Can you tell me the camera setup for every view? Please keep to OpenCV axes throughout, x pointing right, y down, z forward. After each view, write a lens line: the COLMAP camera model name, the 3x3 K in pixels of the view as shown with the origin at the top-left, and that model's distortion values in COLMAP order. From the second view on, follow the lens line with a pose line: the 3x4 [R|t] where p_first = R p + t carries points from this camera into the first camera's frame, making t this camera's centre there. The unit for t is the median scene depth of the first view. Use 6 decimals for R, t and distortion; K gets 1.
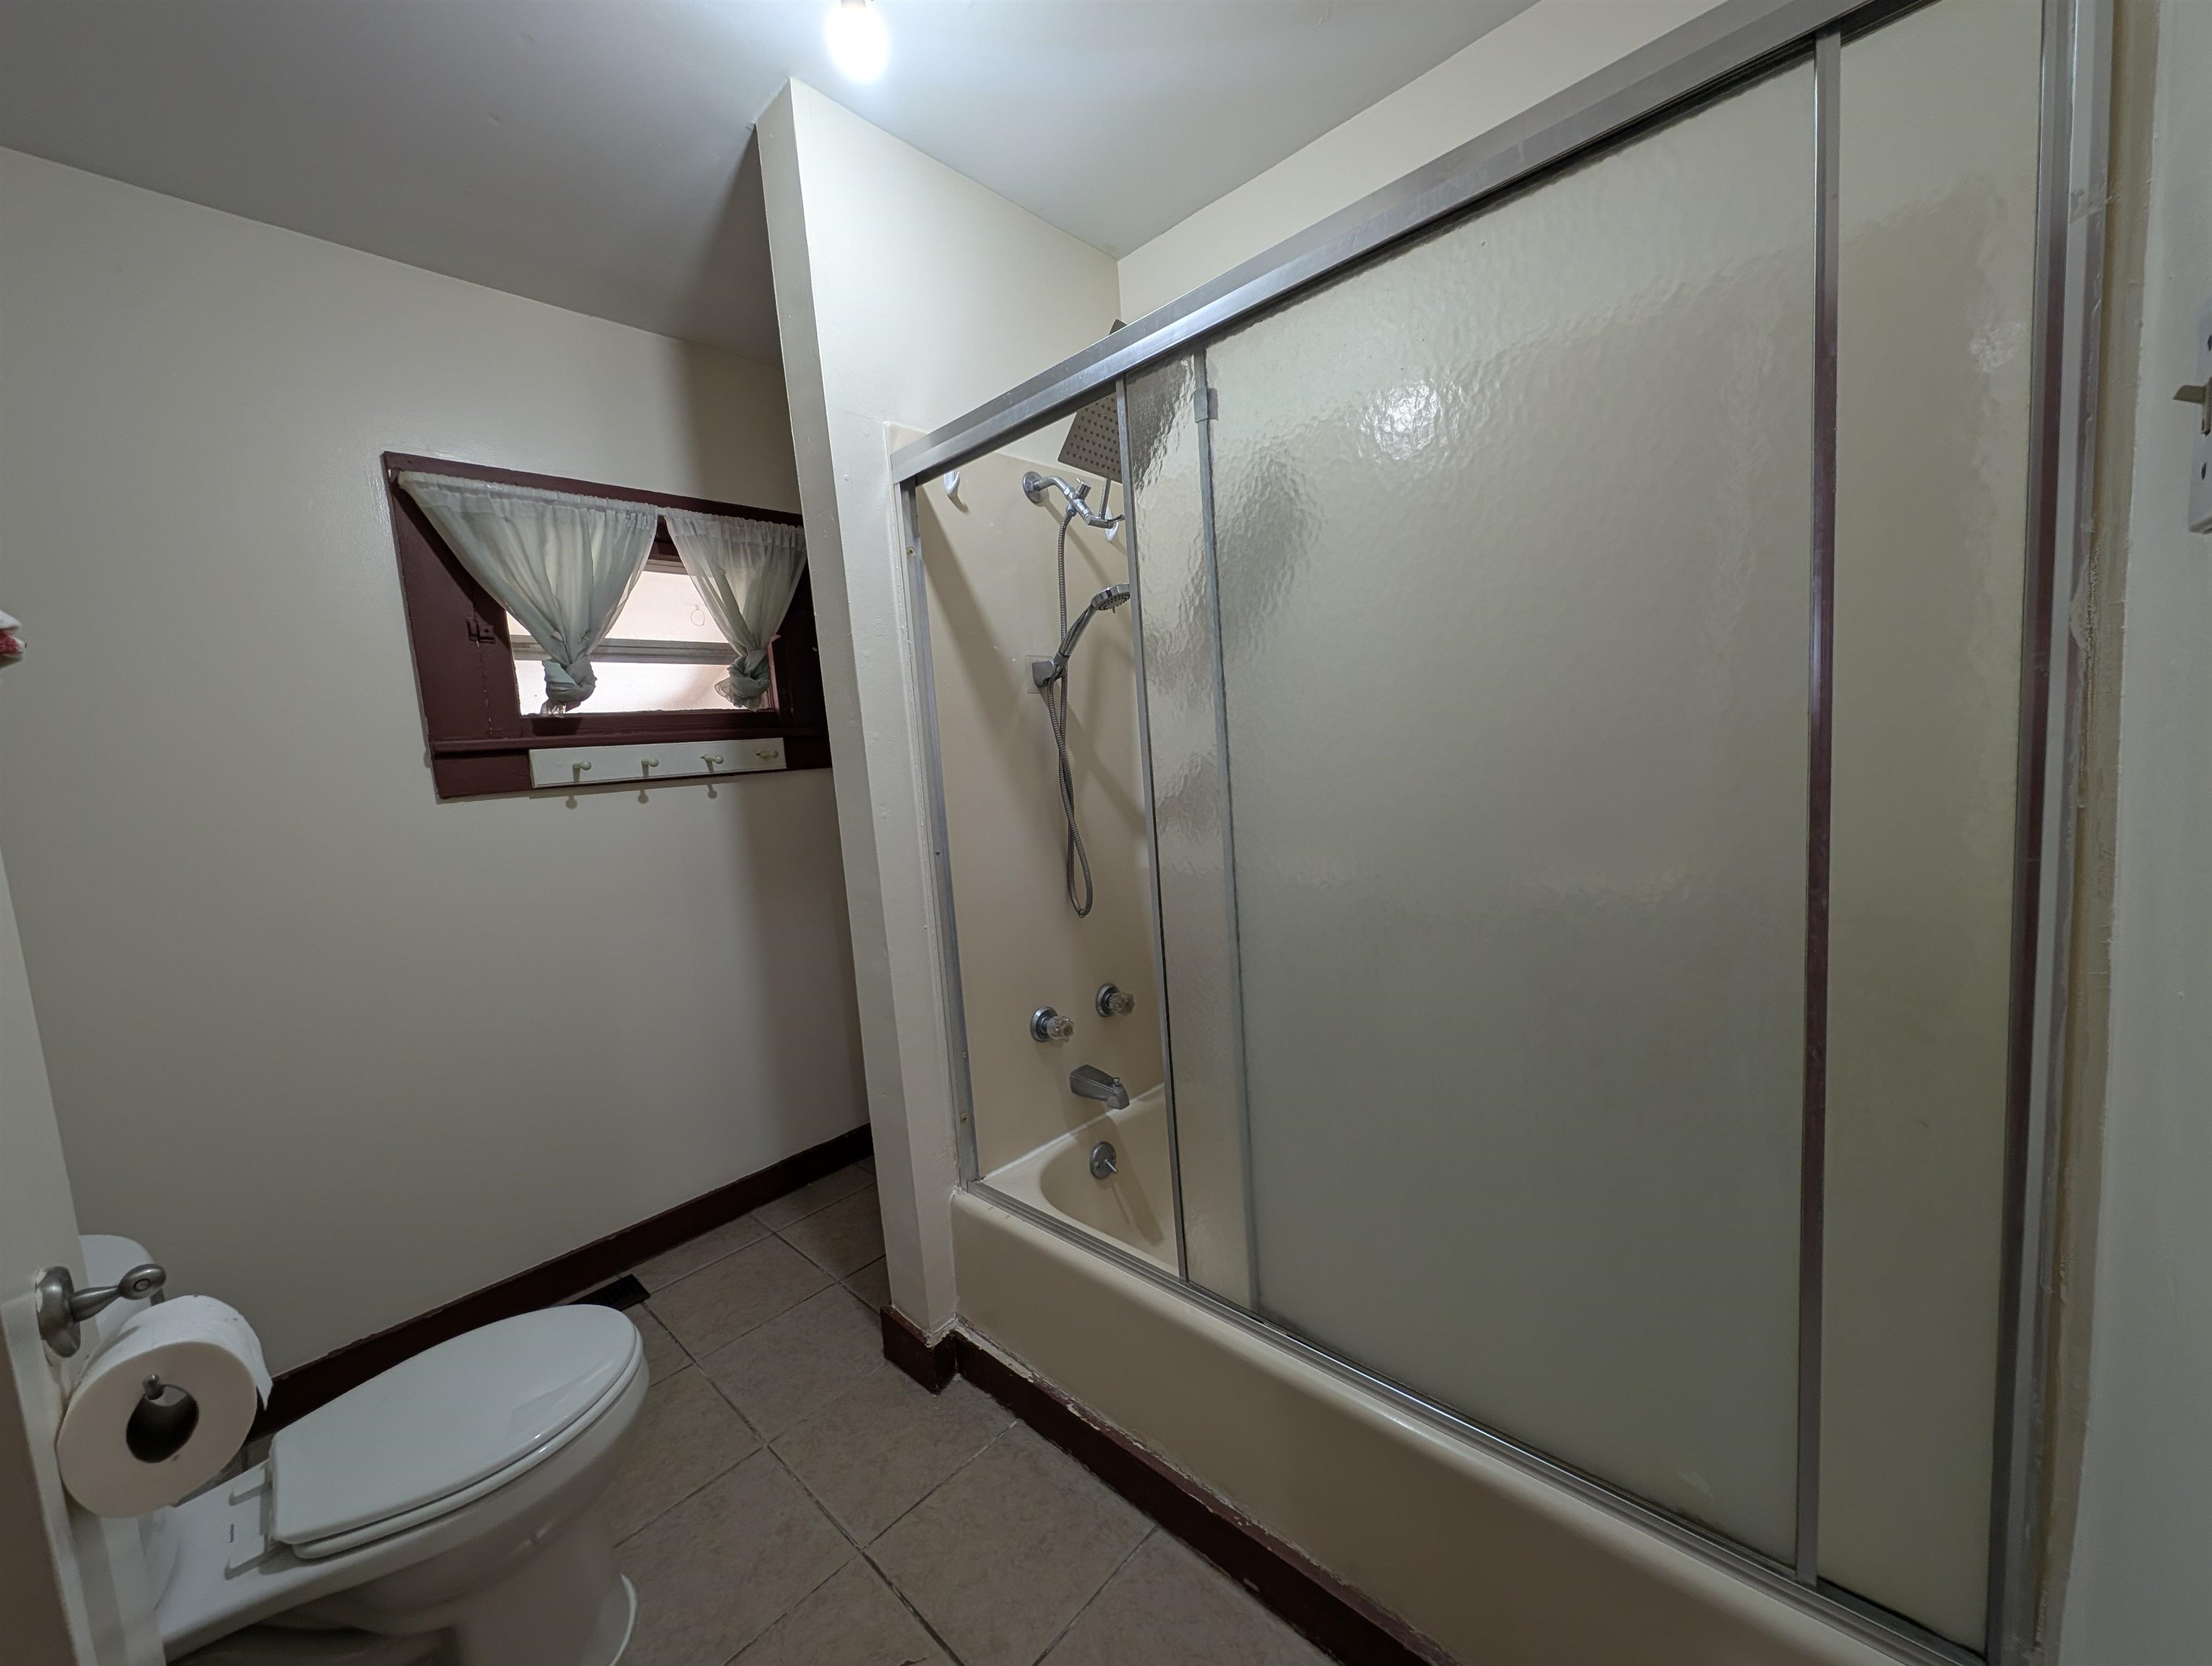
lens RADIAL K [[838.1, 0, 1103.9], [0, 838.1, 836.0], [0, 0, 1]] dist [0.000246, -0.000460]
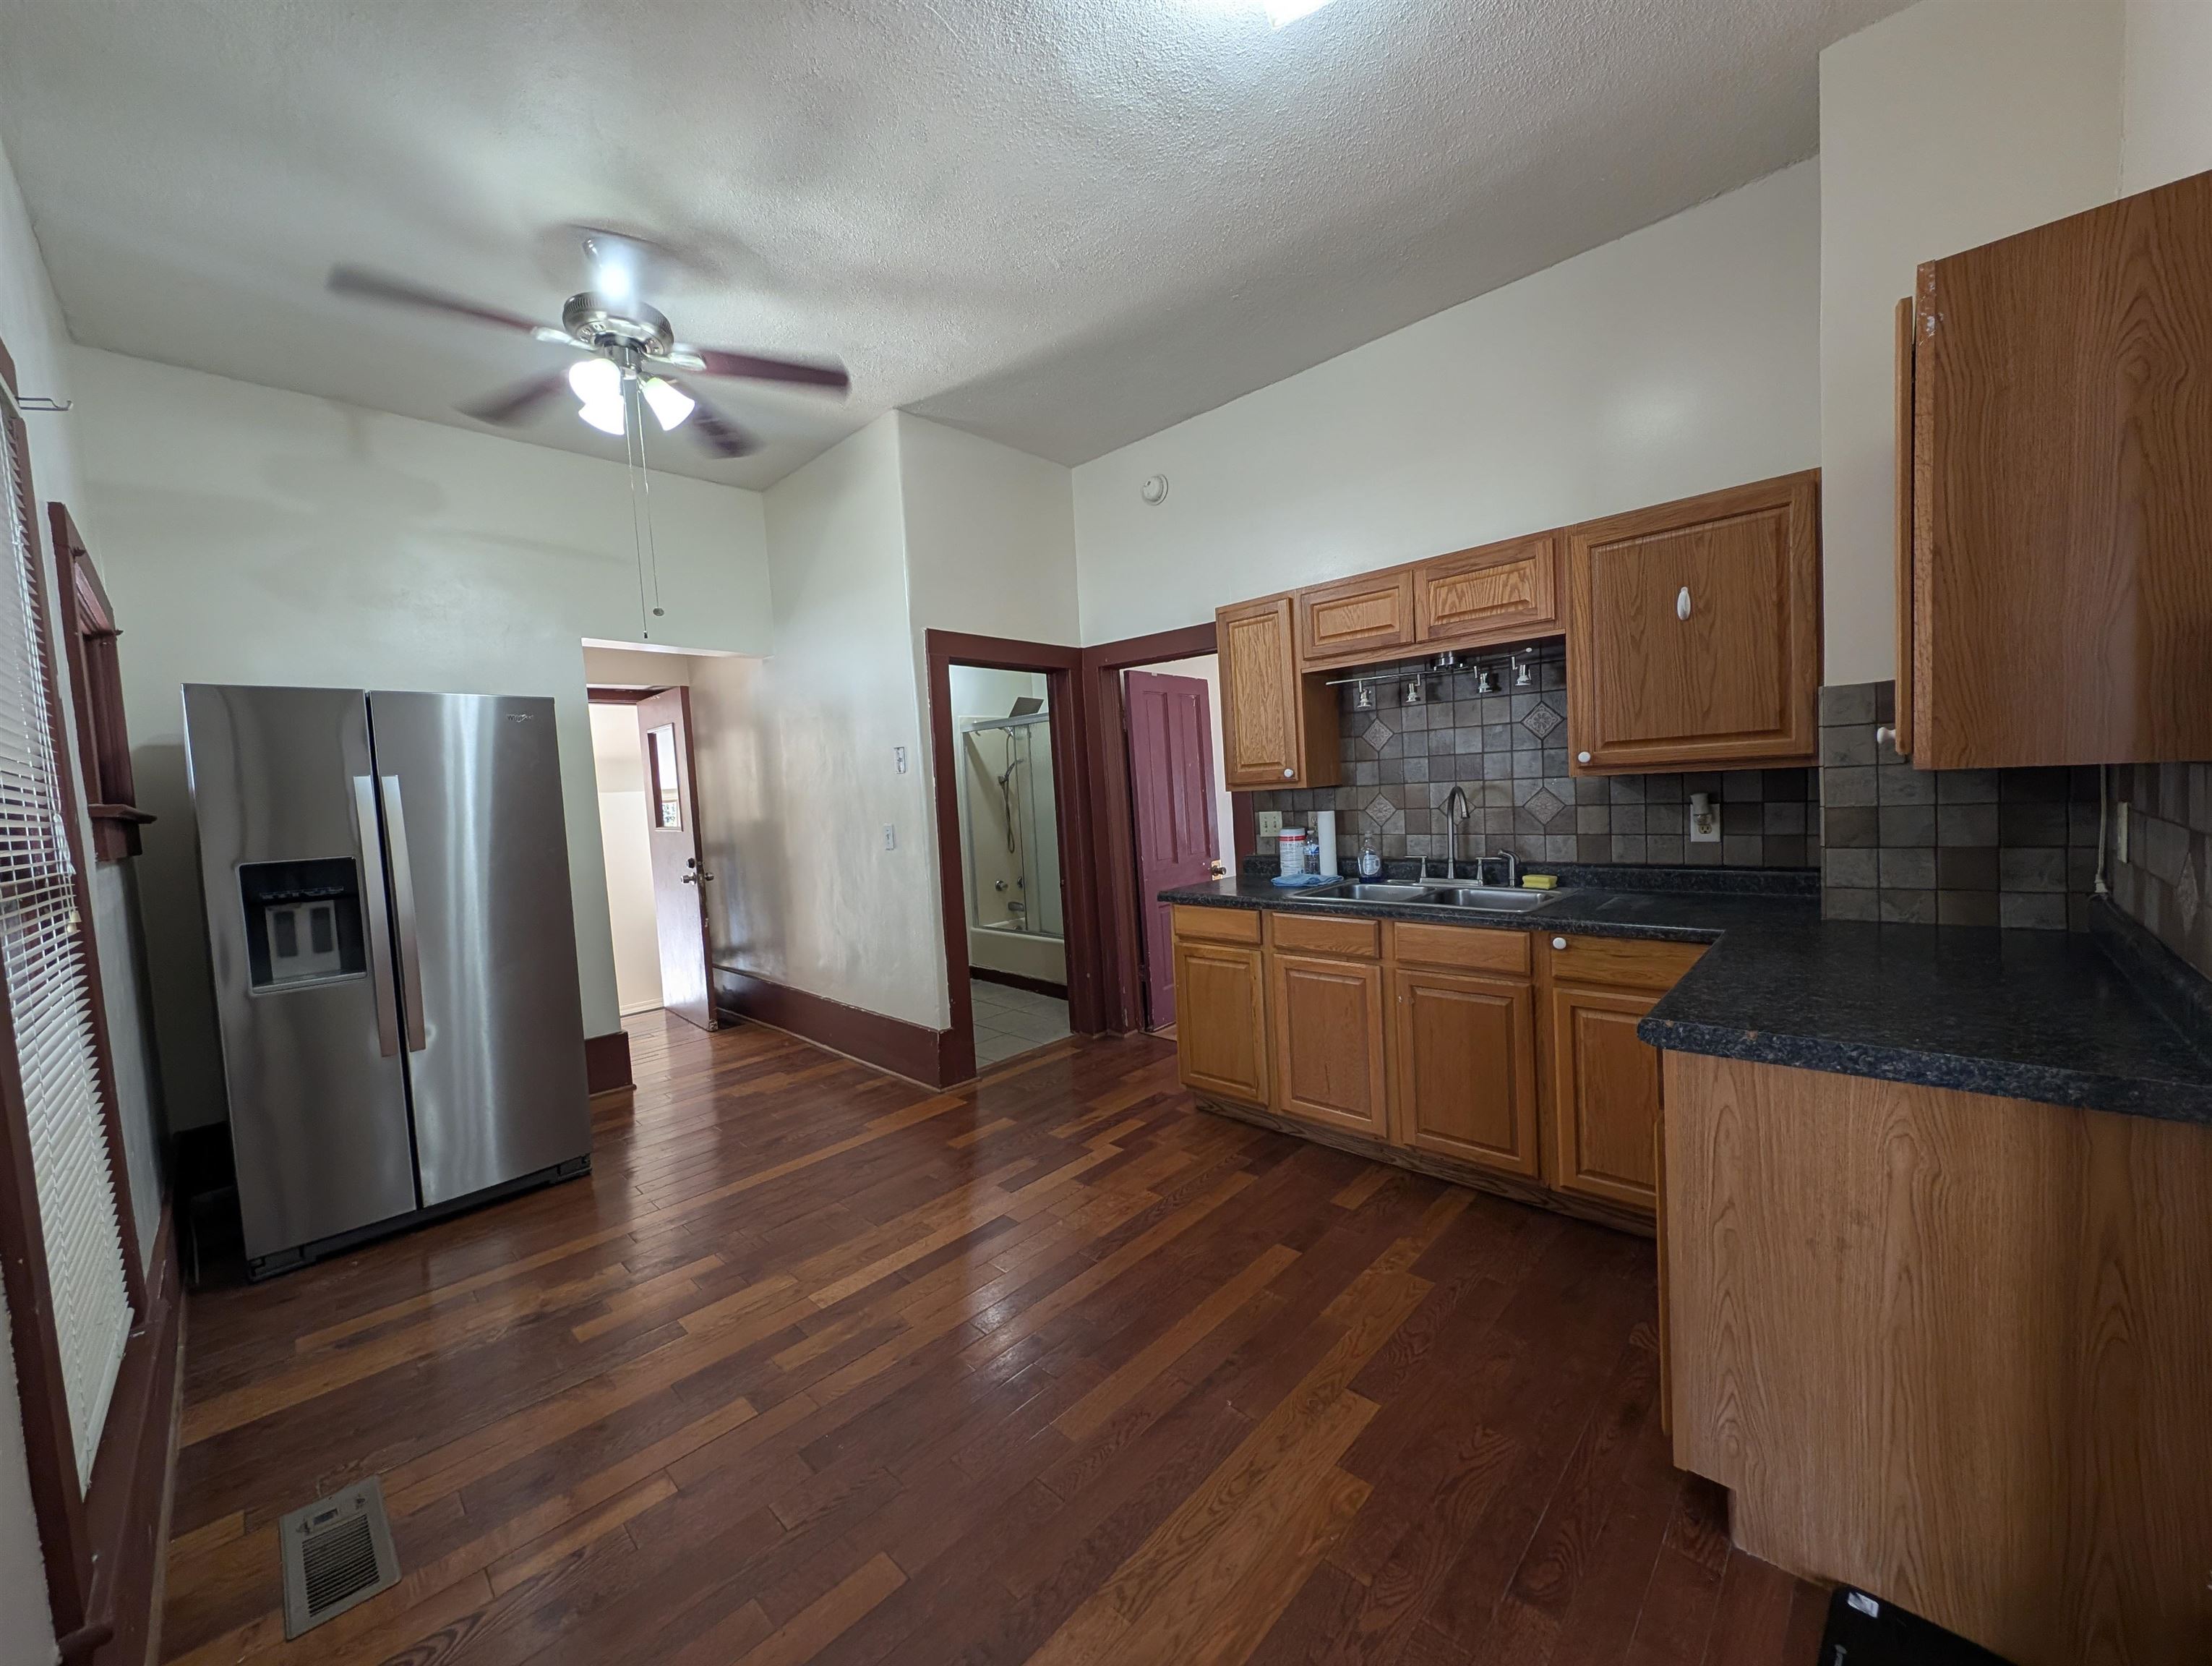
lens RADIAL K [[838.1, 0, 1103.9], [0, 838.1, 836.0], [0, 0, 1]] dist [0.000246, -0.000460]
pose [[0.999707, 0.013949, -0.019777, 0.400594], [-0.014827, 0.998879, -0.044959, 0.171194], [0.019128, 0.045240, 0.998793, -2.290640]]
